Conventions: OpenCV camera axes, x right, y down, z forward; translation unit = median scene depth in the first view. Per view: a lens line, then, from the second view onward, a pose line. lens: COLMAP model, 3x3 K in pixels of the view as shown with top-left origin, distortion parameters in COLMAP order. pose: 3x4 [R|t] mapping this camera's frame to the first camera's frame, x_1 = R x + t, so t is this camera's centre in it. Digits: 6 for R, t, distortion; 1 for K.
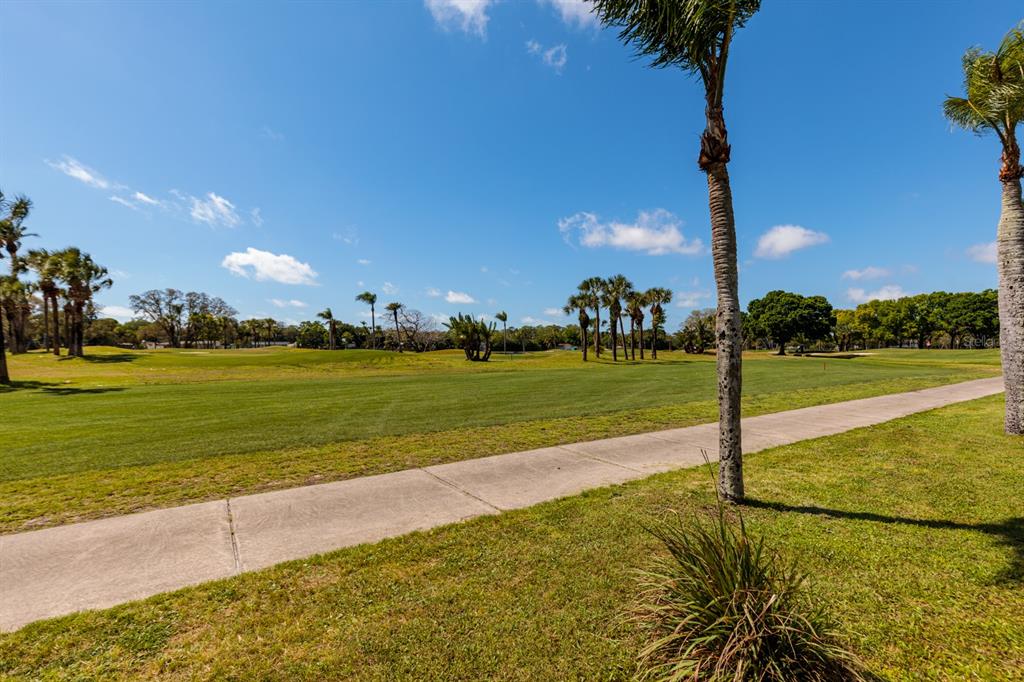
lens RADIAL K [[460.0, 0, 511.9], [0, 460.0, 344.1], [0, 0, 1]] dist [0.001020, 0.000172]
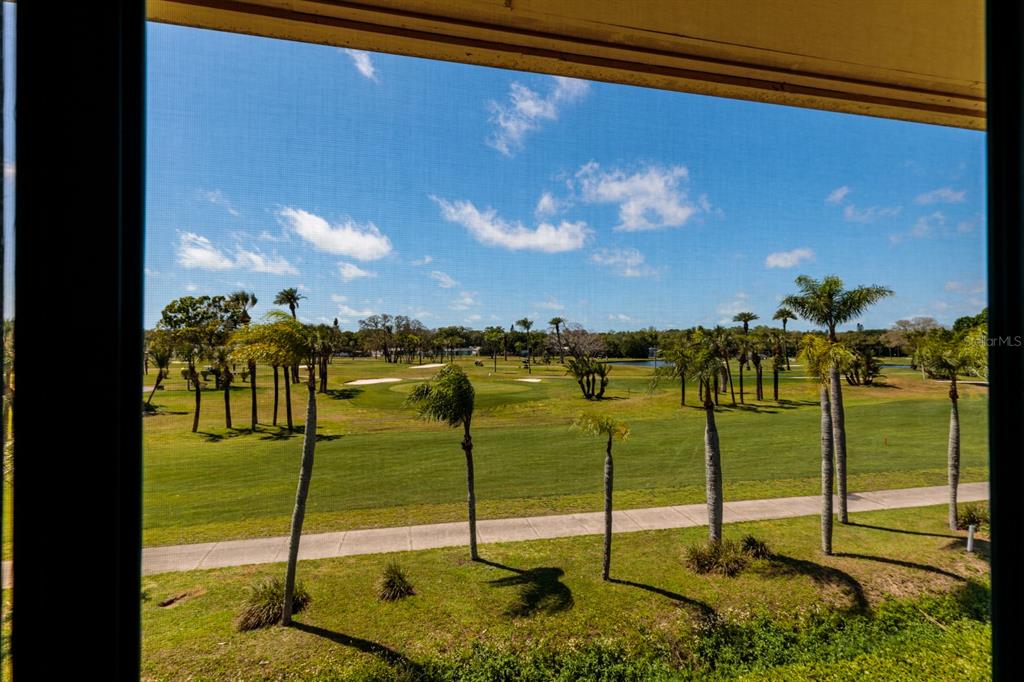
lens RADIAL K [[472.4, 0, 509.9], [0, 472.4, 332.5], [0, 0, 1]] dist [0.001410, 0.000028]
pose [[0.923721, -0.007482, -0.382993, 0.449863], [0.002302, 0.999900, -0.013982, -0.263691], [0.383060, 0.012033, 0.923645, -0.429689]]
